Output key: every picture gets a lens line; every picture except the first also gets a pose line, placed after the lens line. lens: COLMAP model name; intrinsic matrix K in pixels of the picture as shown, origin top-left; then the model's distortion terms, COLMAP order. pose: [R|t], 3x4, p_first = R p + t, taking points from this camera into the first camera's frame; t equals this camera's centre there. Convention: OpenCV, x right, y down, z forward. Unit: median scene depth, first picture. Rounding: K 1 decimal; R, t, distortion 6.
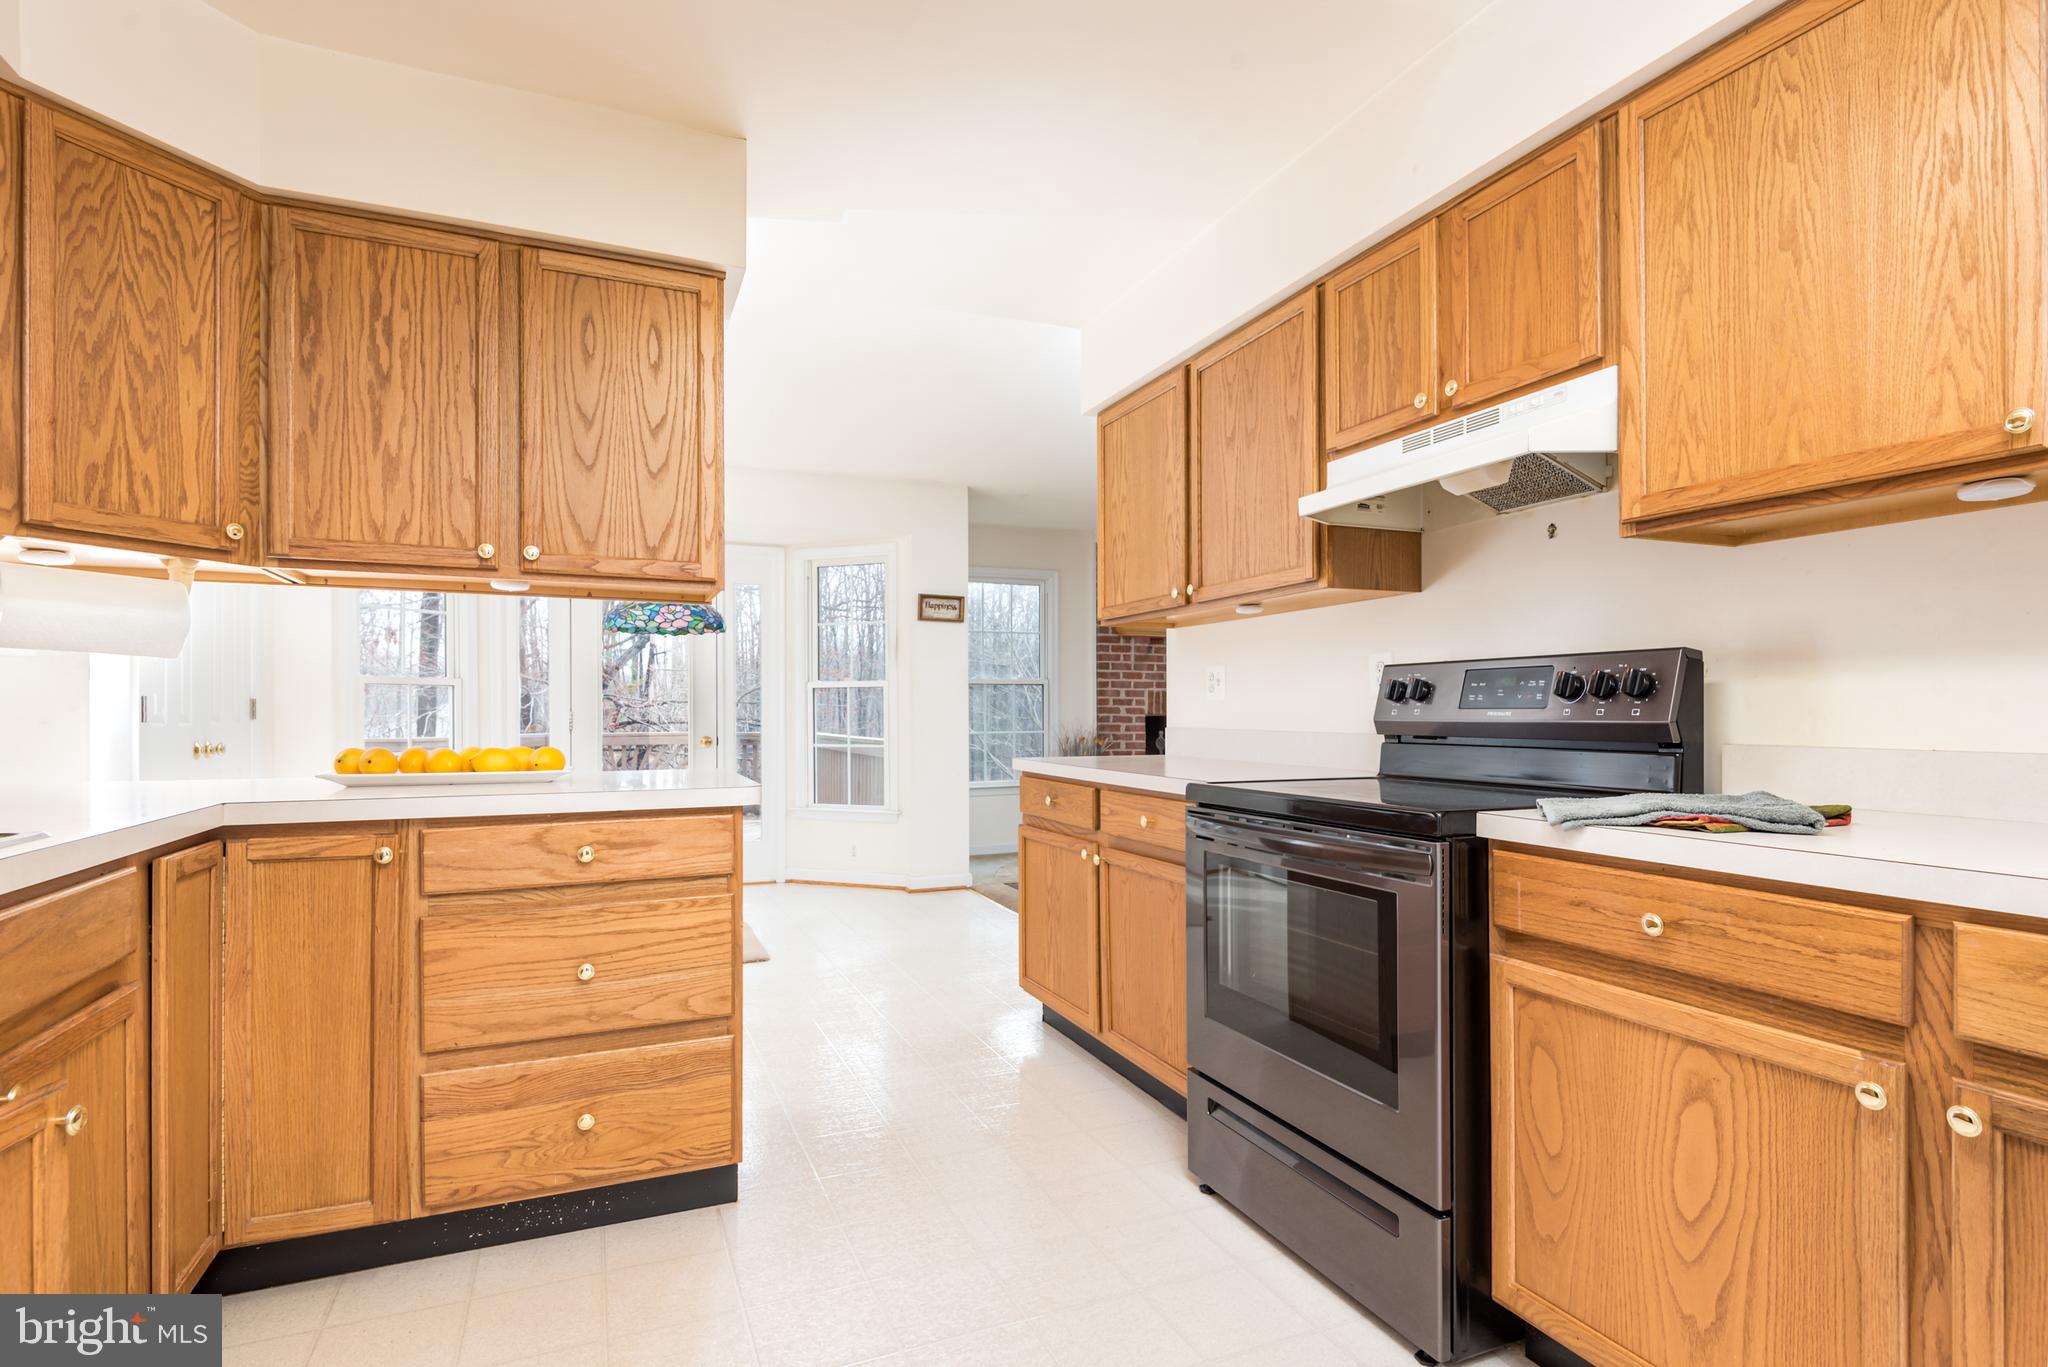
lens RADIAL K [[1052.0, 0, 1056.8], [0, 1052.0, 708.3], [0, 0, 1]] dist [0.025826, -0.023596]
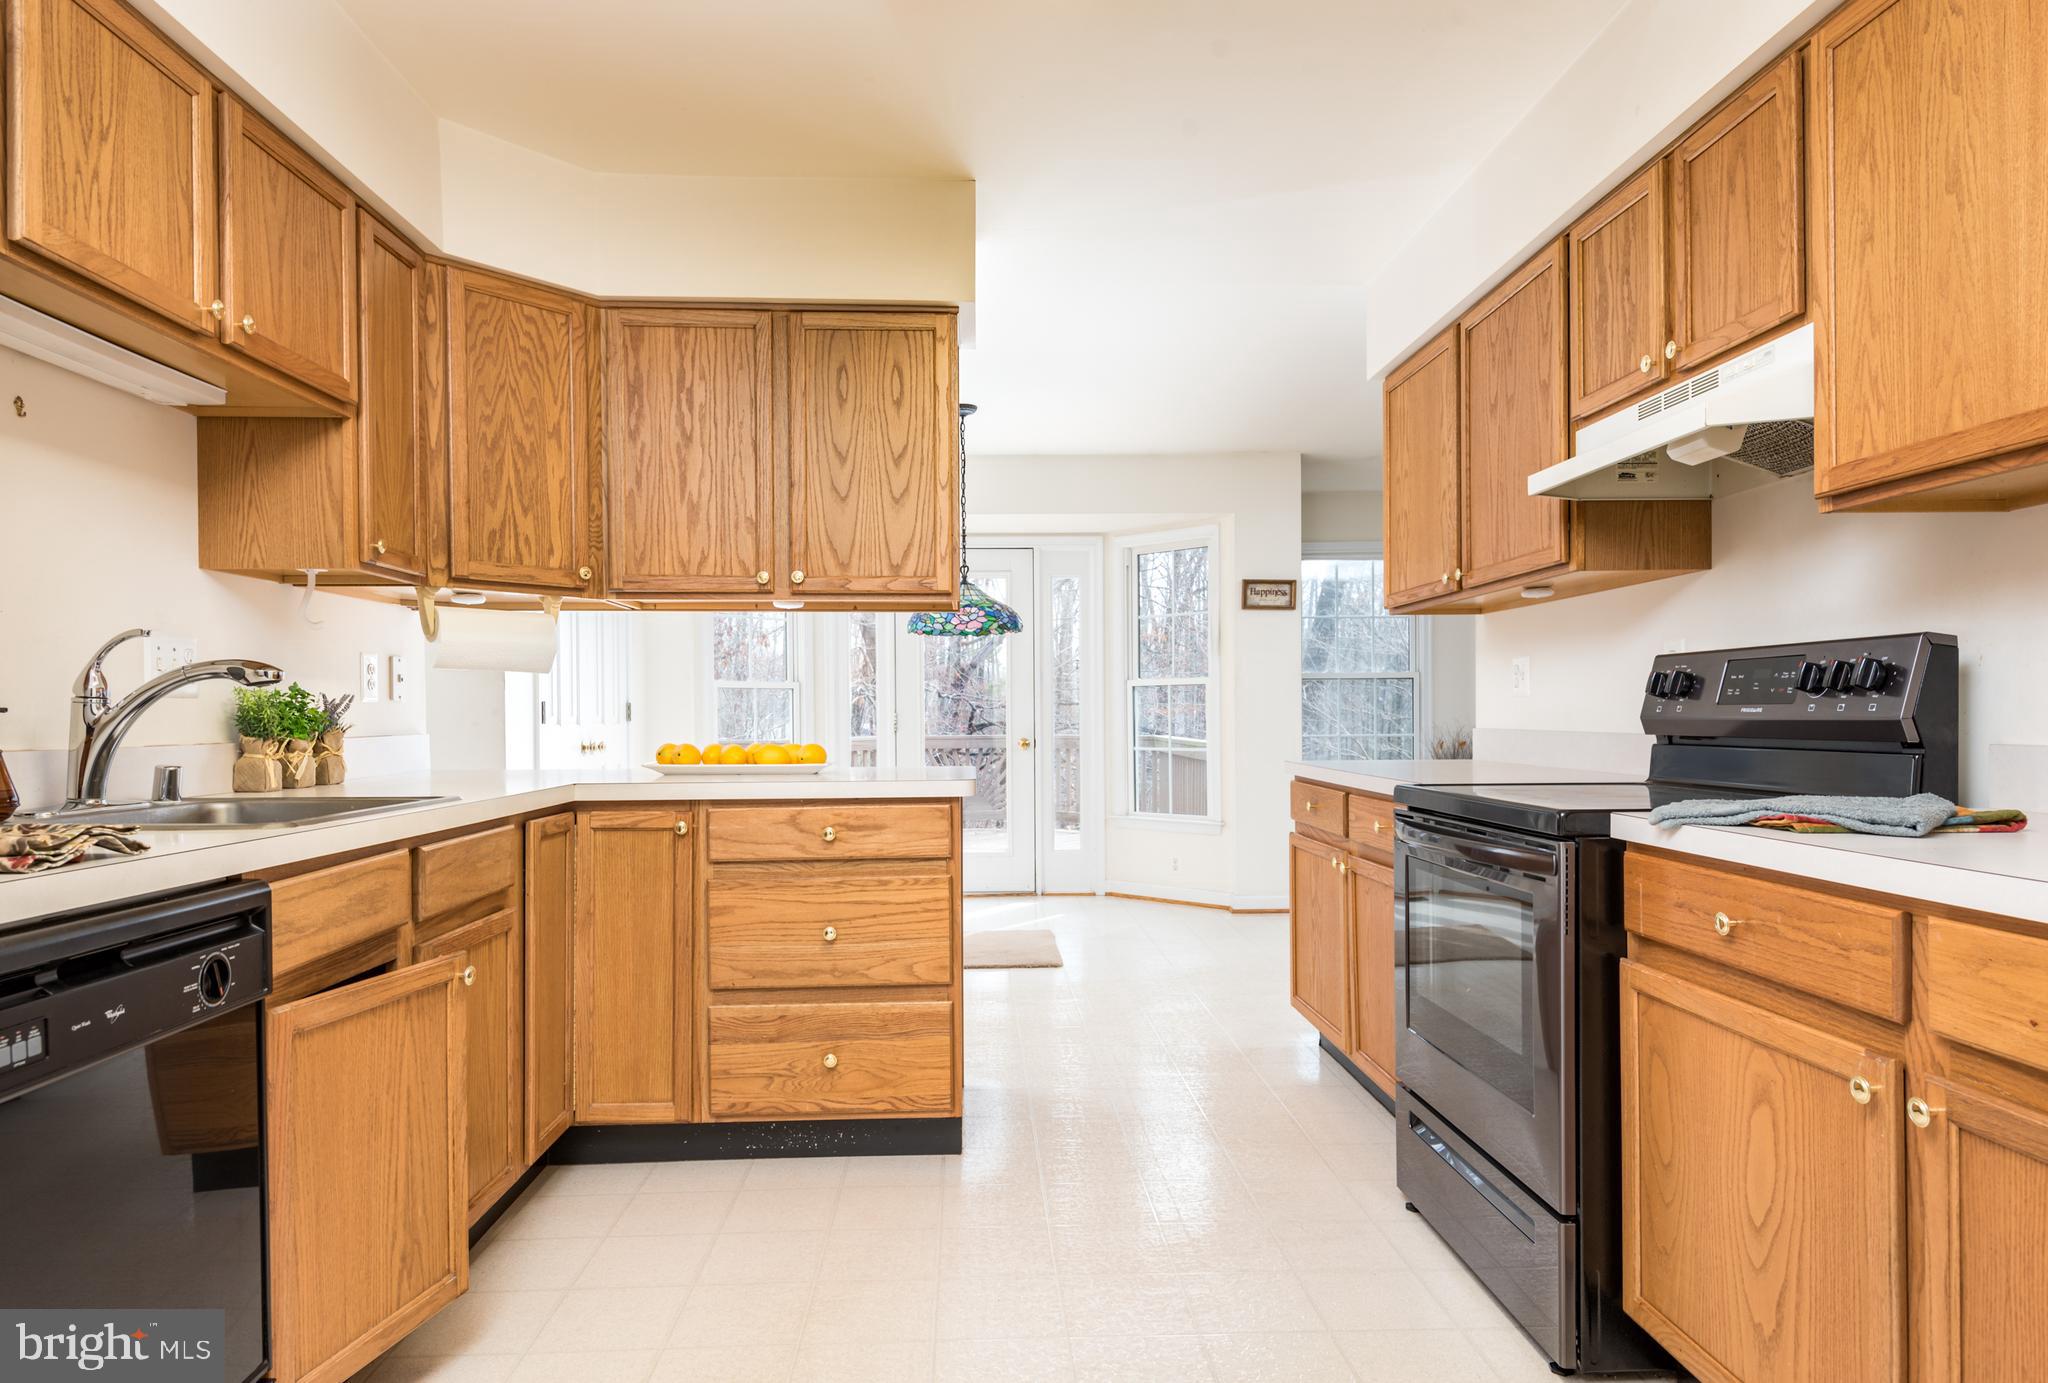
lens RADIAL K [[1289.7, 0, 1027.3], [0, 1289.7, 715.1], [0, 0, 1]] dist [0.047944, -0.030057]
pose [[0.930685, -0.004436, -0.365796, 0.296530], [0.006582, 0.999968, 0.004622, 0.000354], [0.365763, -0.006709, 0.930684, -0.266716]]
